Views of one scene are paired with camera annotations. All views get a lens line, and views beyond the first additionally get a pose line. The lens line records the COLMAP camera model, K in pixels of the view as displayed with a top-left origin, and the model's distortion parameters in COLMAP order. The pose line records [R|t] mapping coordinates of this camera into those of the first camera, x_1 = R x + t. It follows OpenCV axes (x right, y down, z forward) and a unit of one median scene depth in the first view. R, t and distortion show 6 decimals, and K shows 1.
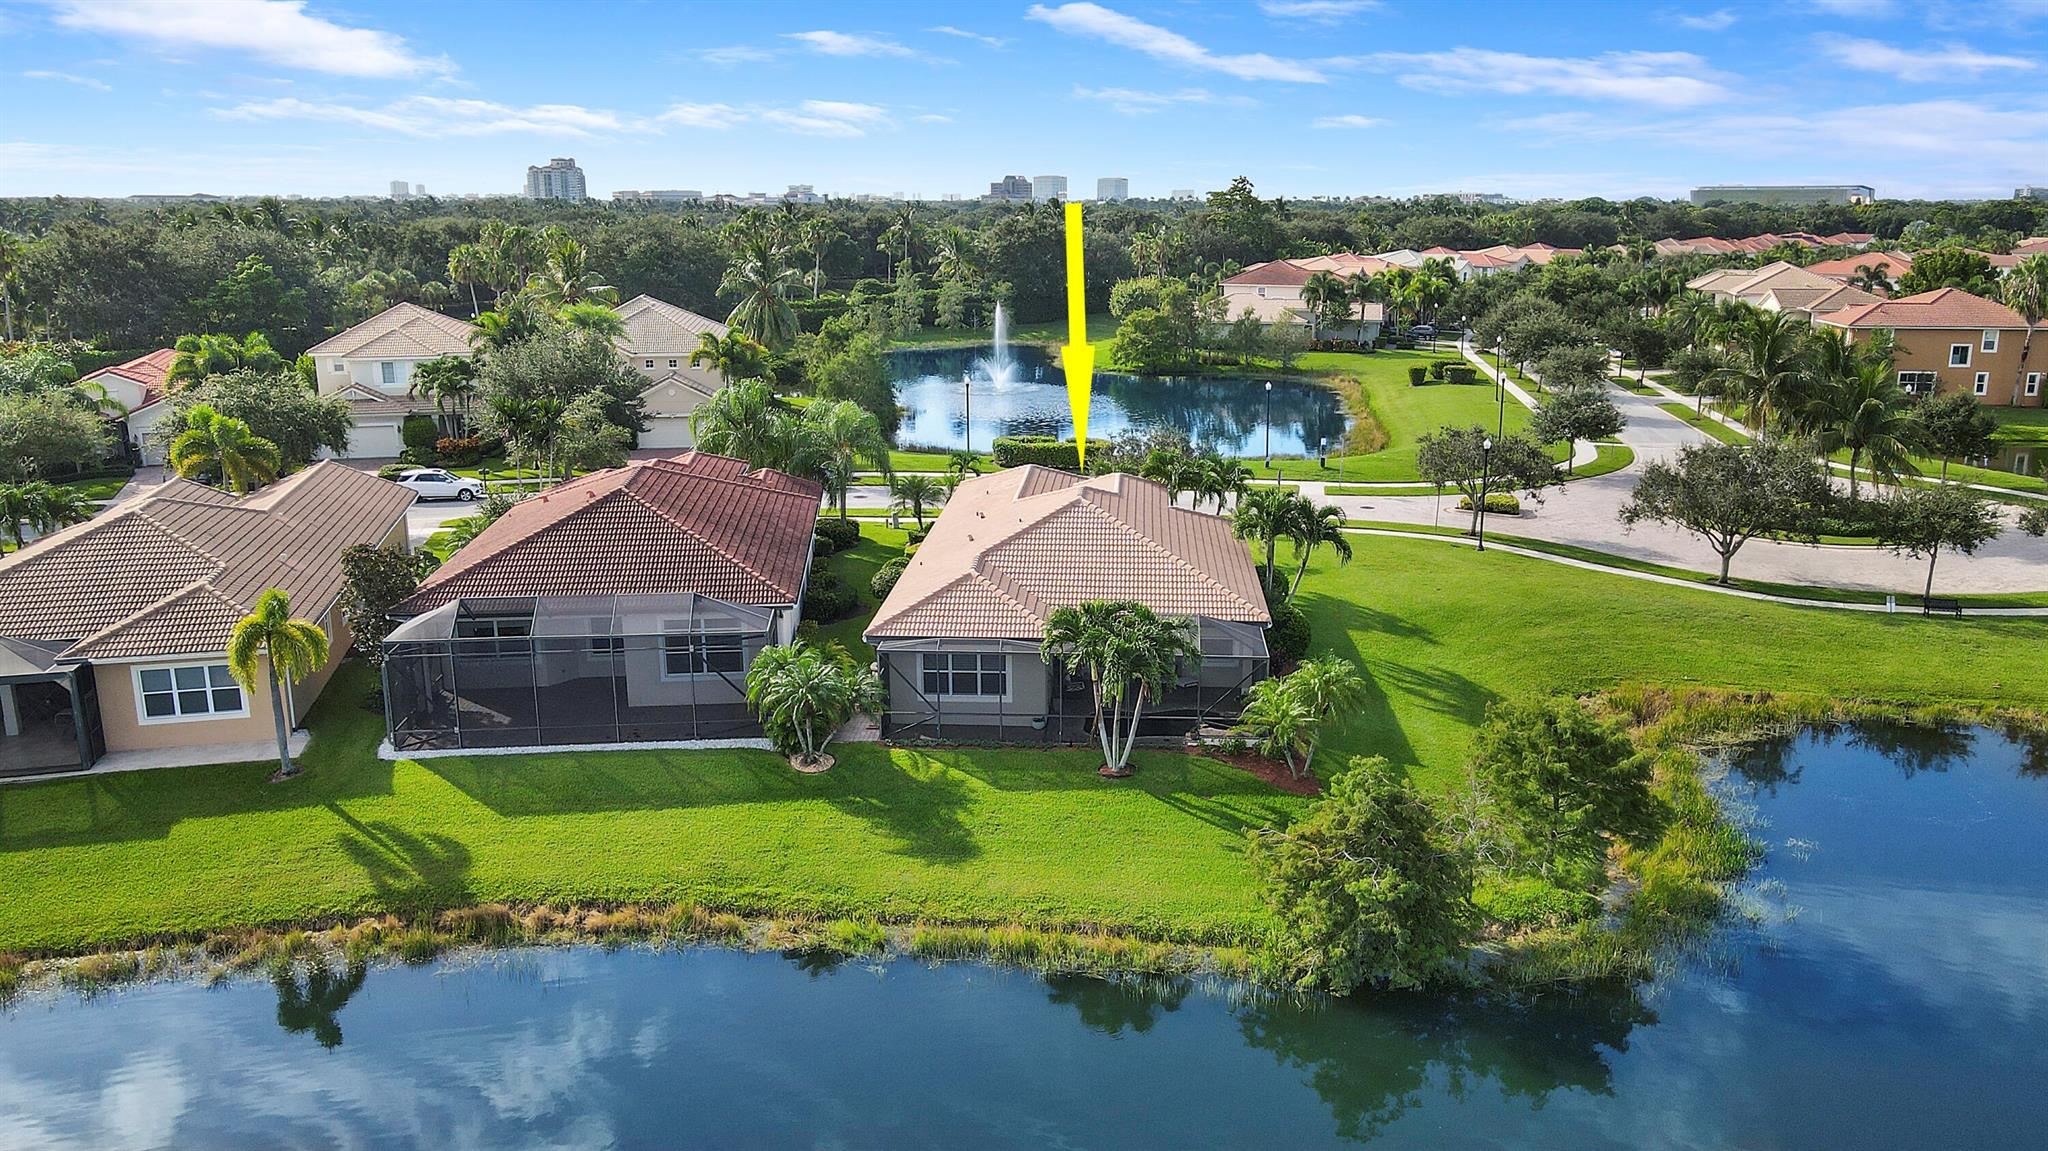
lens RADIAL K [[1494.1, 0, 1024.0], [0, 1494.1, 575.5], [0, 0, 1]] dist [0.012537, 0.002662]
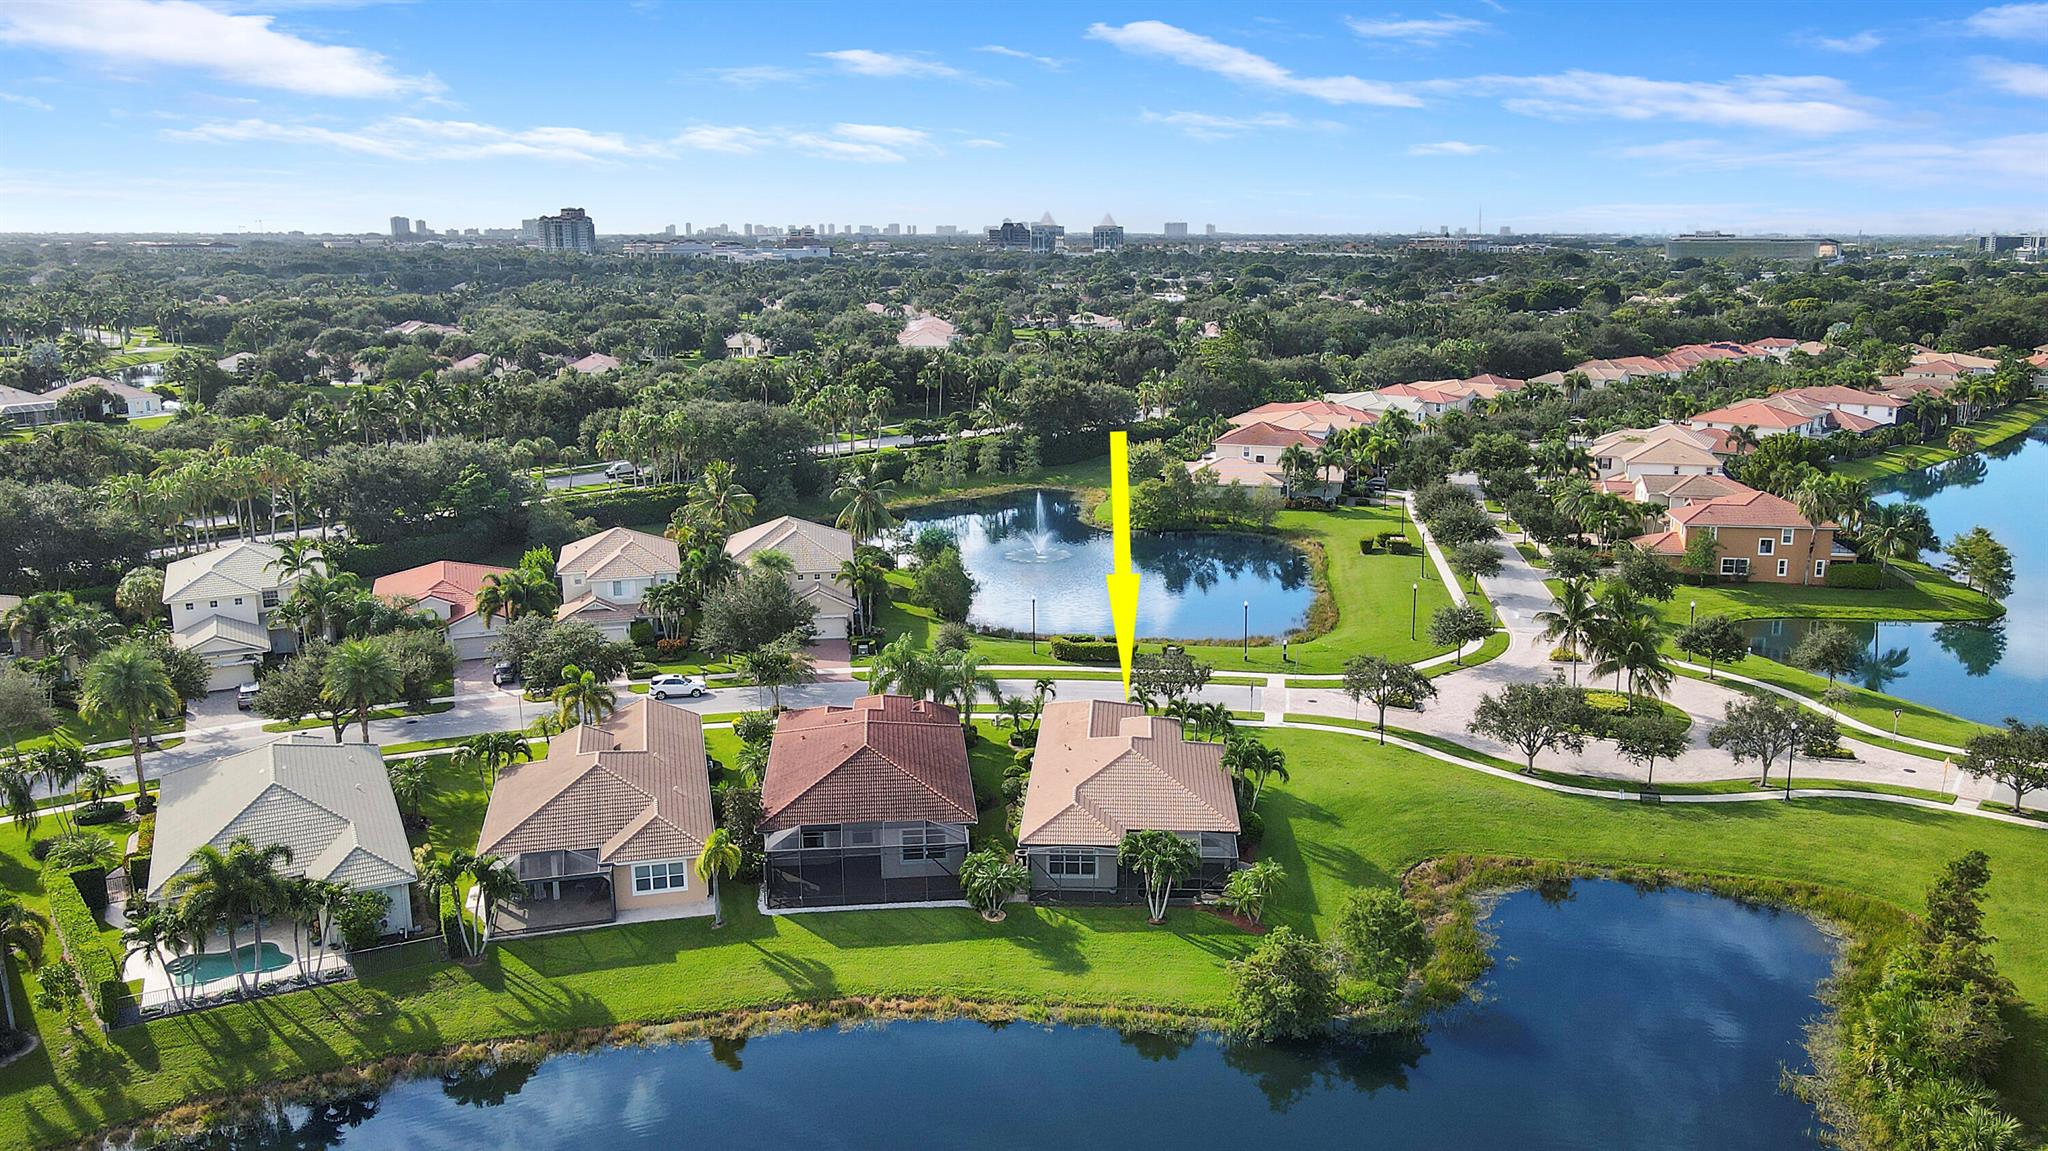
lens RADIAL K [[1469.9, 0, 1028.7], [0, 1469.9, 563.9], [0, 0, 1]] dist [0.000698, 0.005022]
pose [[0.999986, -0.003628, 0.003866, -0.105682], [0.003756, 0.999433, -0.033464, -0.256382], [-0.003742, 0.033478, 0.999432, -0.864398]]
